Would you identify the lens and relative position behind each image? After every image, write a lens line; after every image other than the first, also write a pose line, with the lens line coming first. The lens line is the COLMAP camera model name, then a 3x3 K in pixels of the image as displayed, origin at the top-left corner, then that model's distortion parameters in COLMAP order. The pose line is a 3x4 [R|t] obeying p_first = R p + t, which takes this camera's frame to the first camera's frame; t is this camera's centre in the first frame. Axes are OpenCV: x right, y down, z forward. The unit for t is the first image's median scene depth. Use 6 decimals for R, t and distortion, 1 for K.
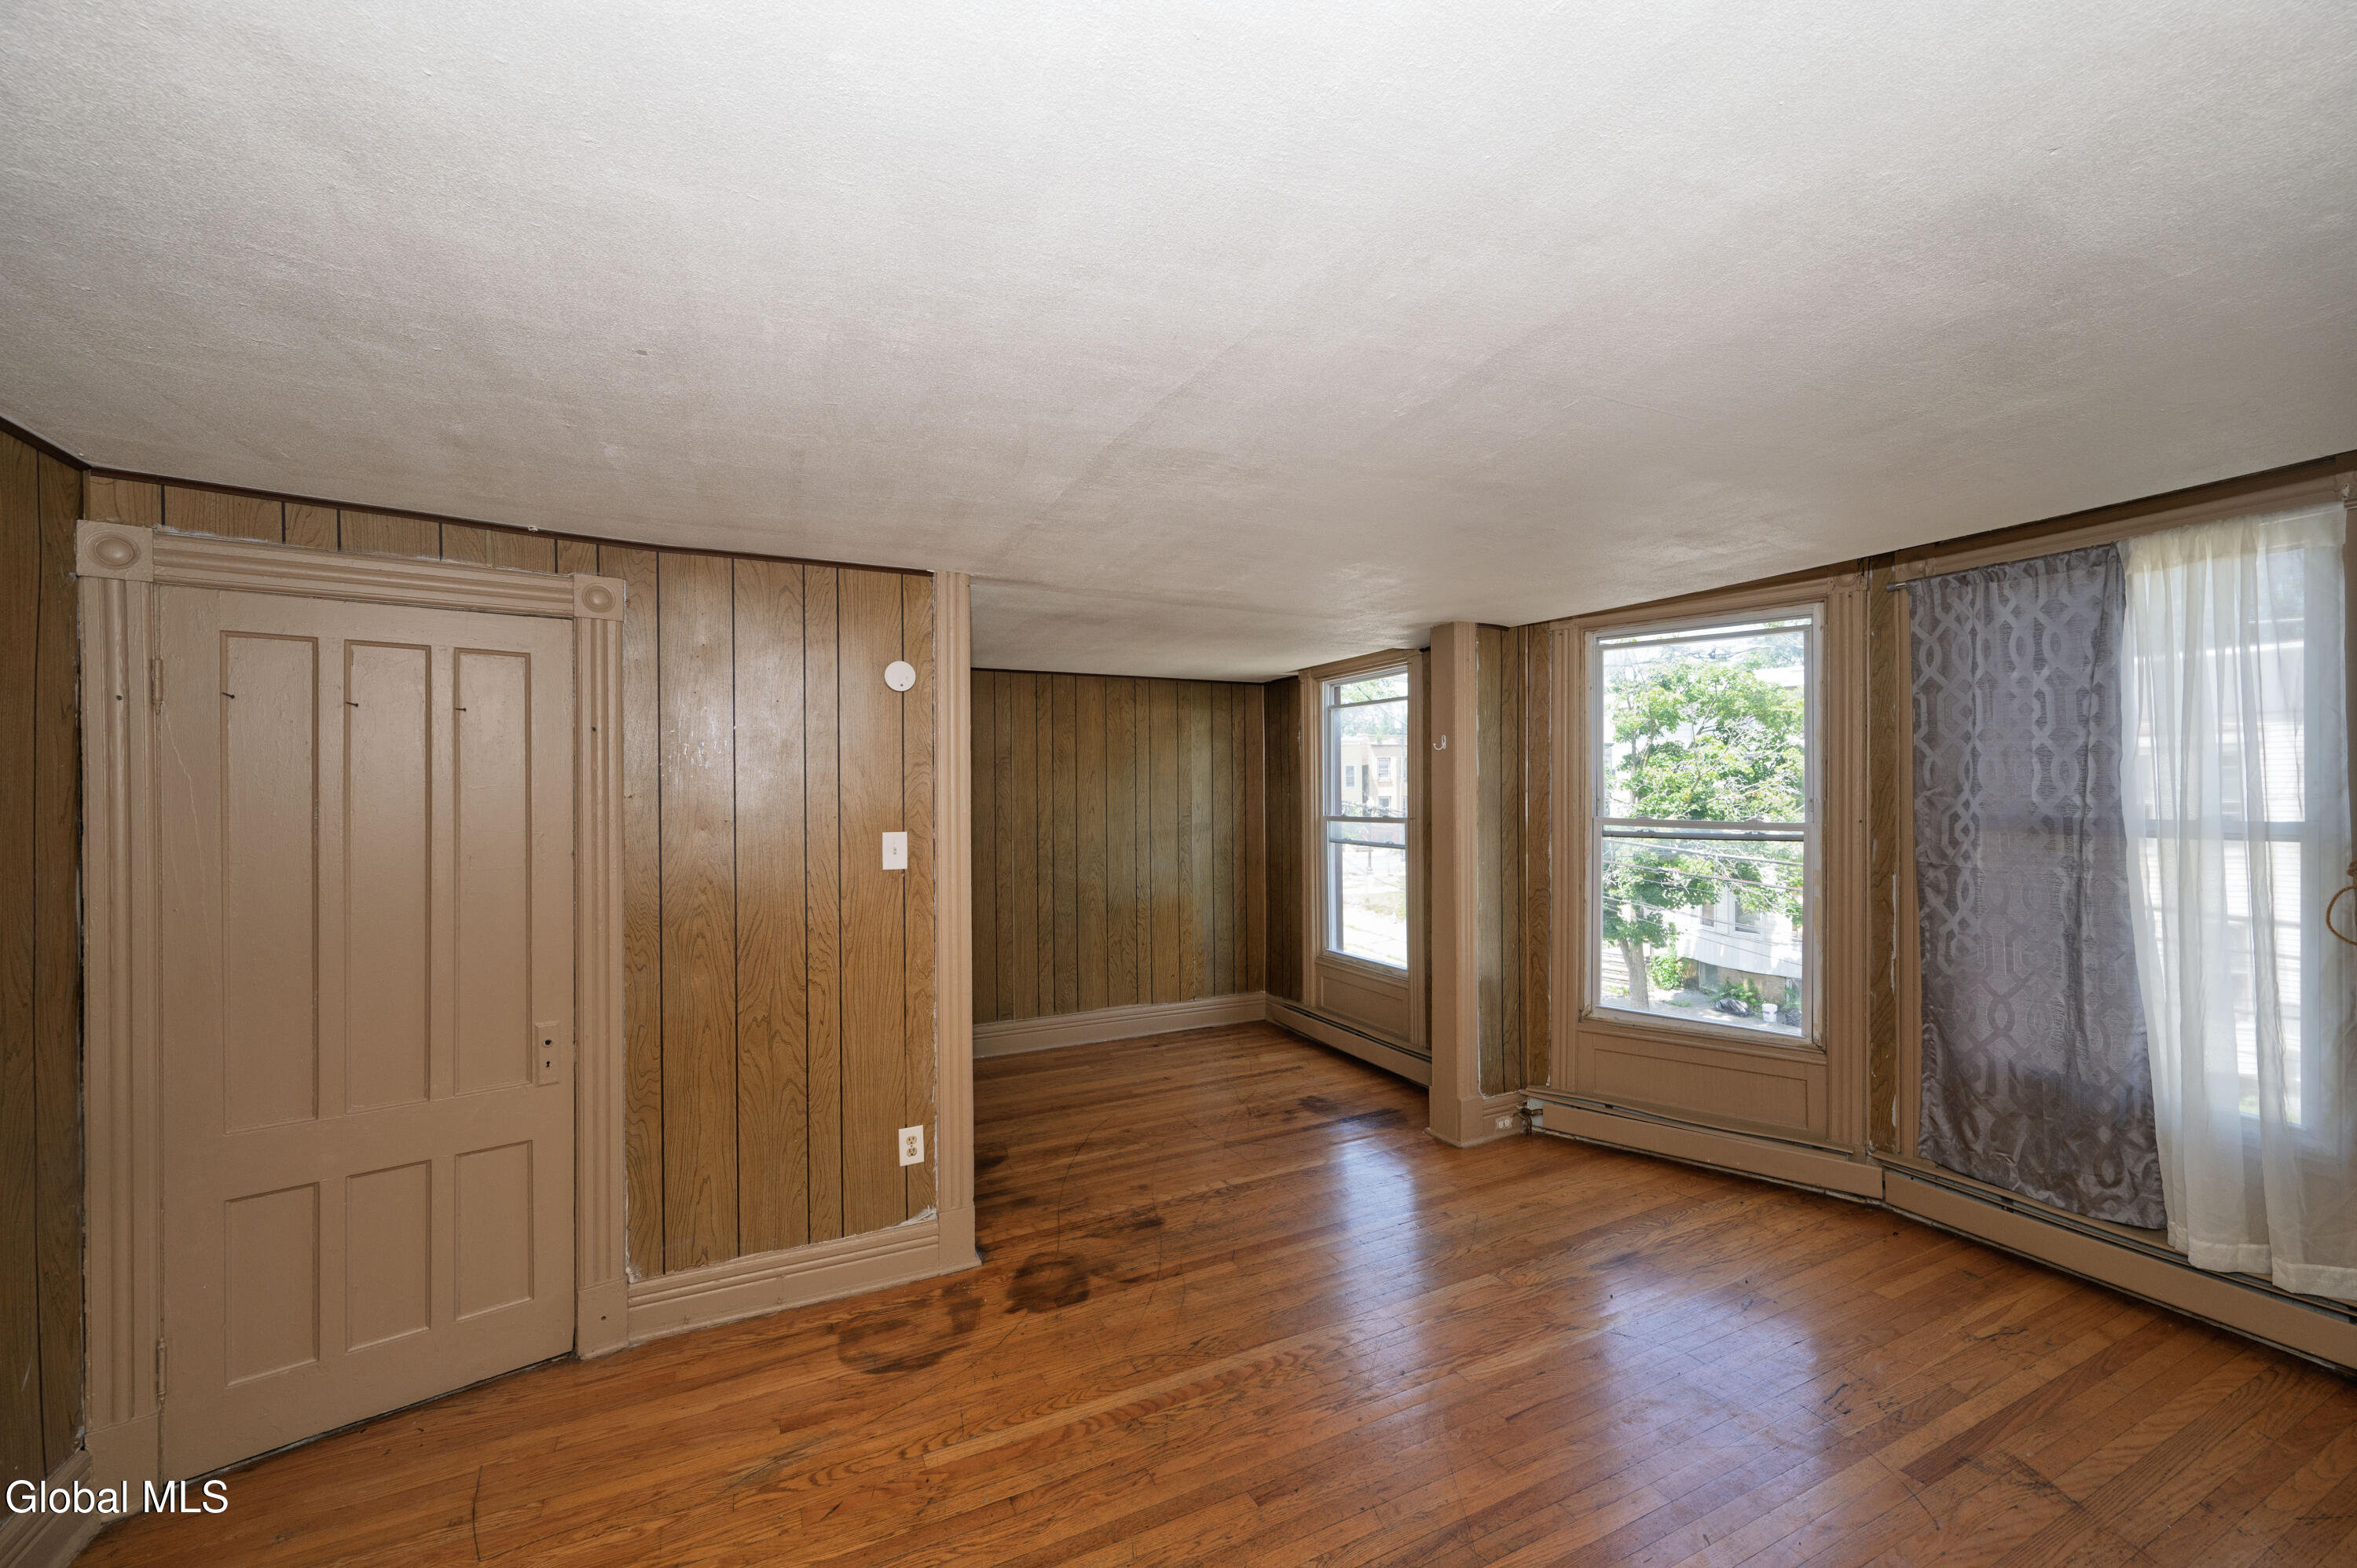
lens RADIAL K [[938.9, 0, 1178.5], [0, 938.9, 784.0], [0, 0, 1]] dist [0.001855, -0.000023]
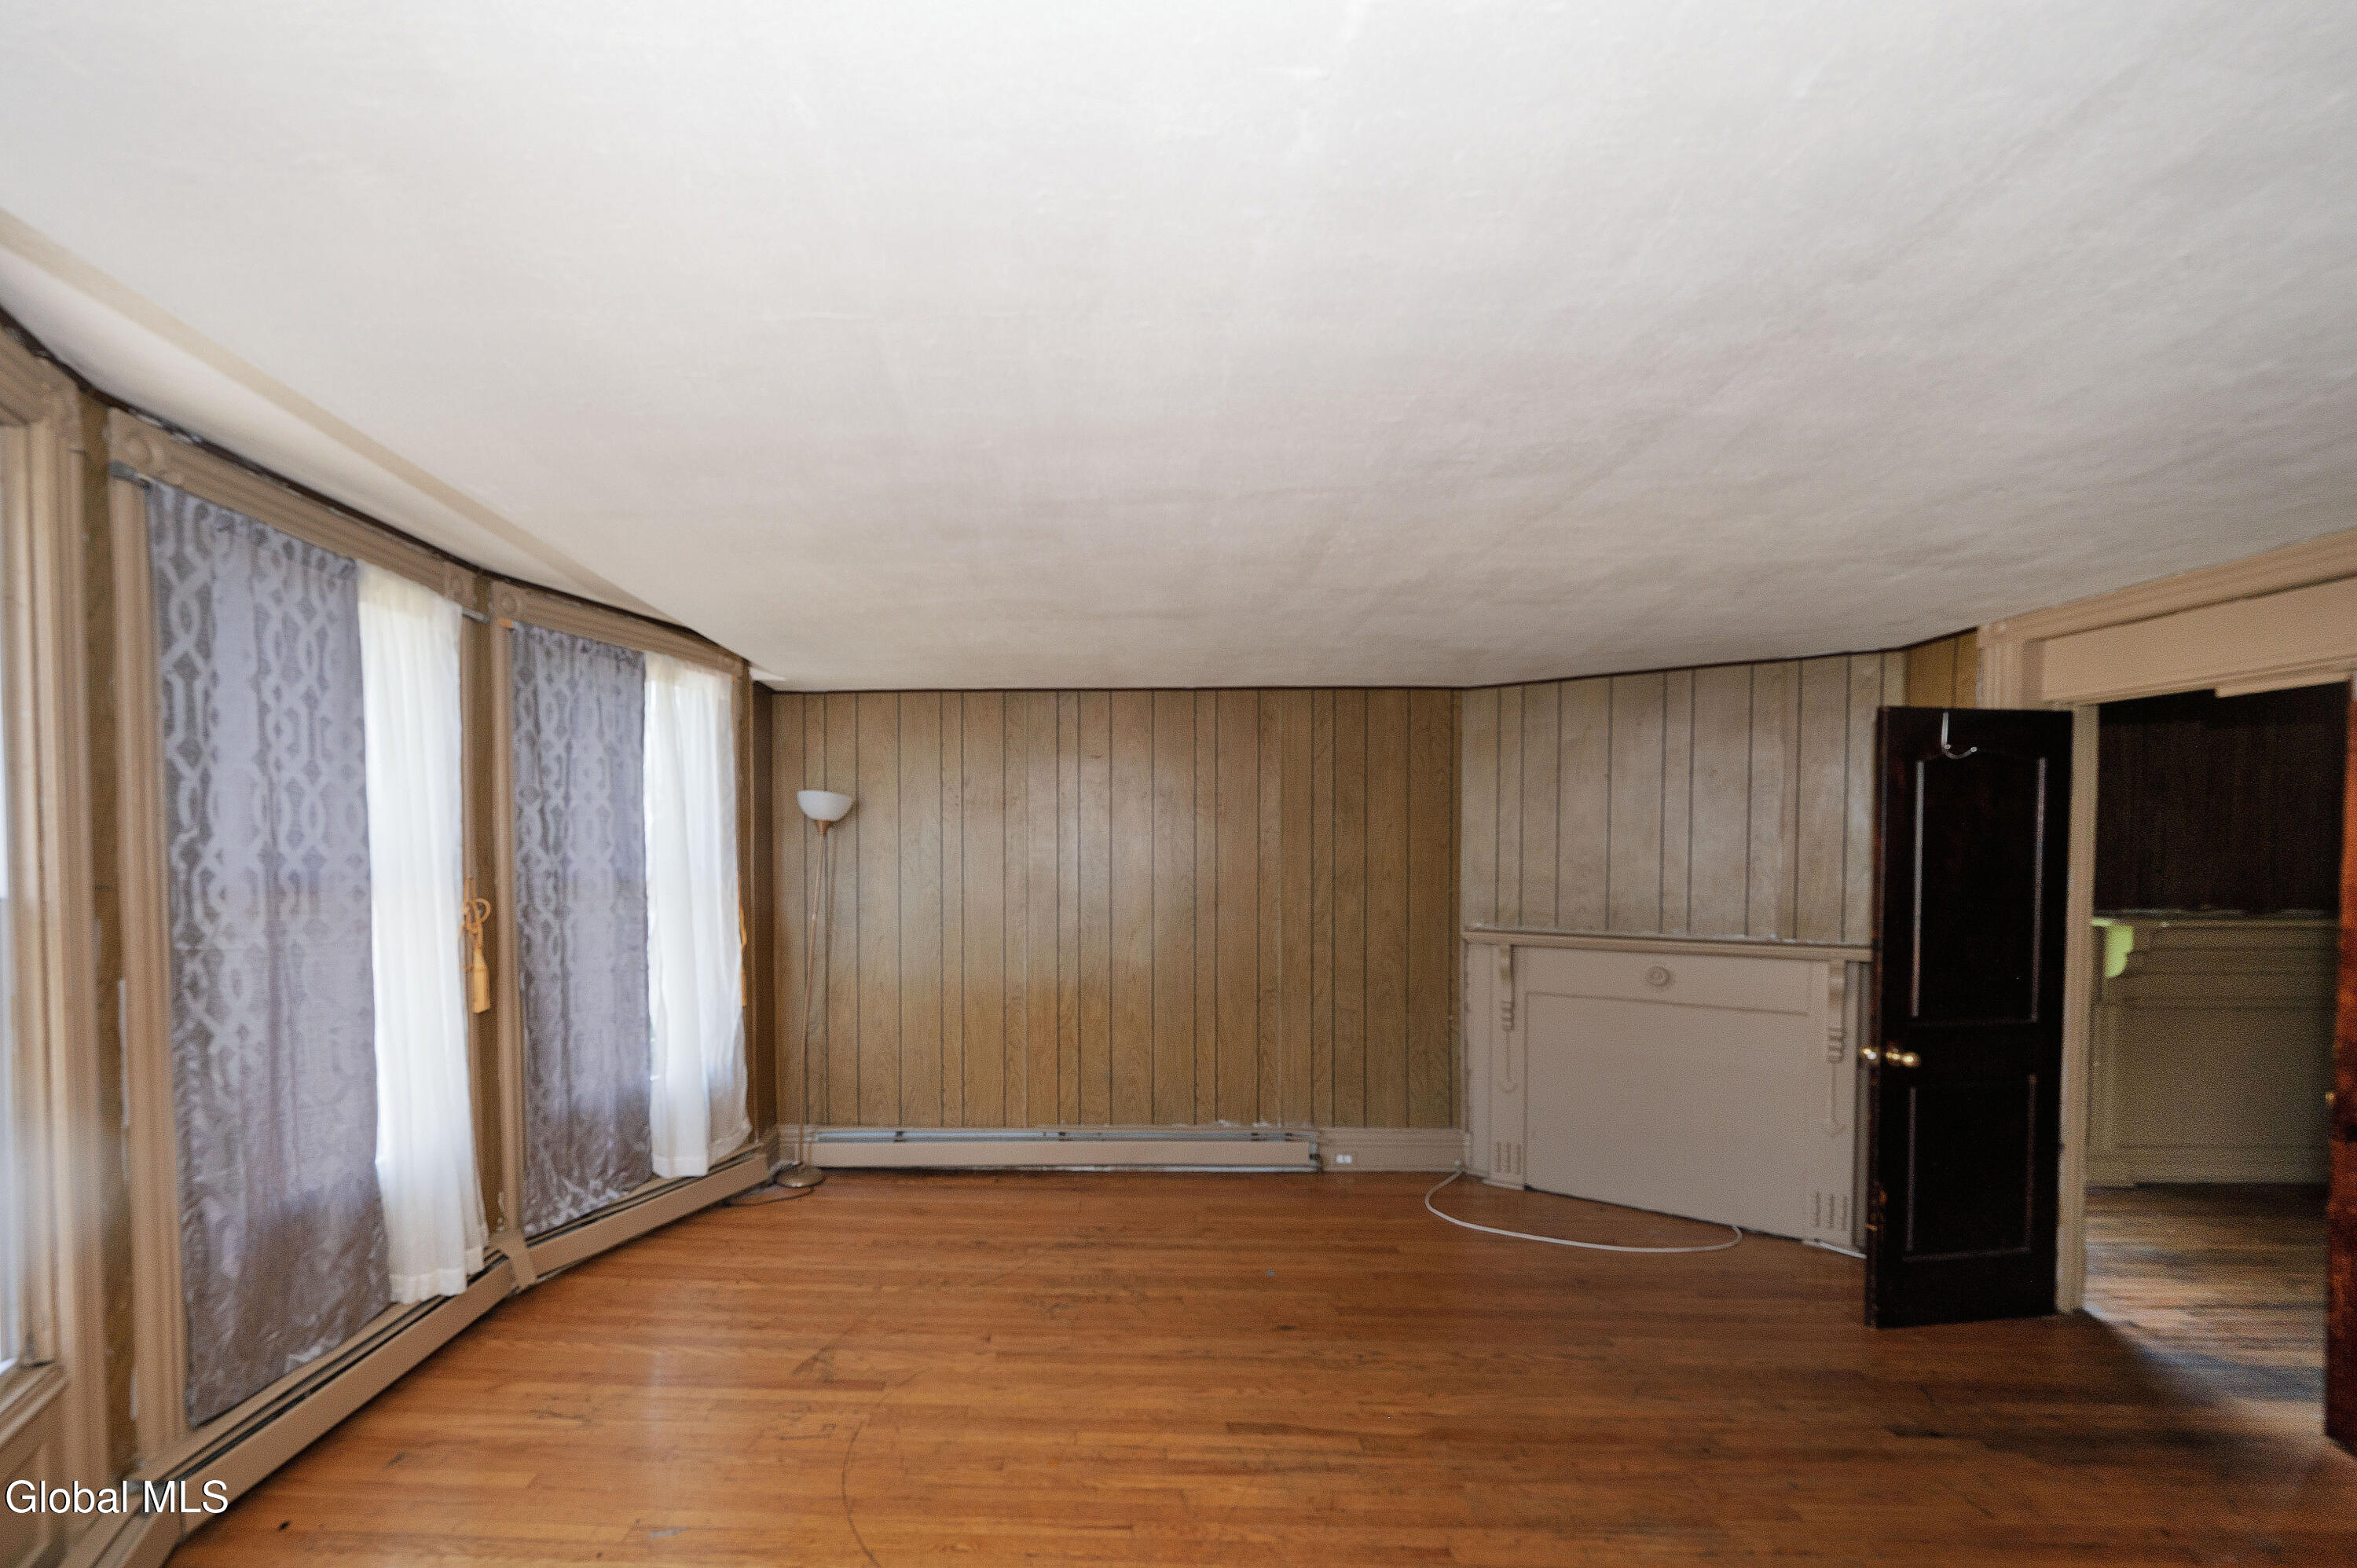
lens RADIAL K [[719.4, 0, 1181.1], [0, 719.4, 860.4], [0, 0, 1]] dist [-0.000105, -0.000020]
pose [[-0.894654, 0.002804, 0.446750, -0.002519], [0.001145, 0.999991, -0.003983, 0.027633], [-0.446758, -0.003051, -0.894650, 1.145903]]
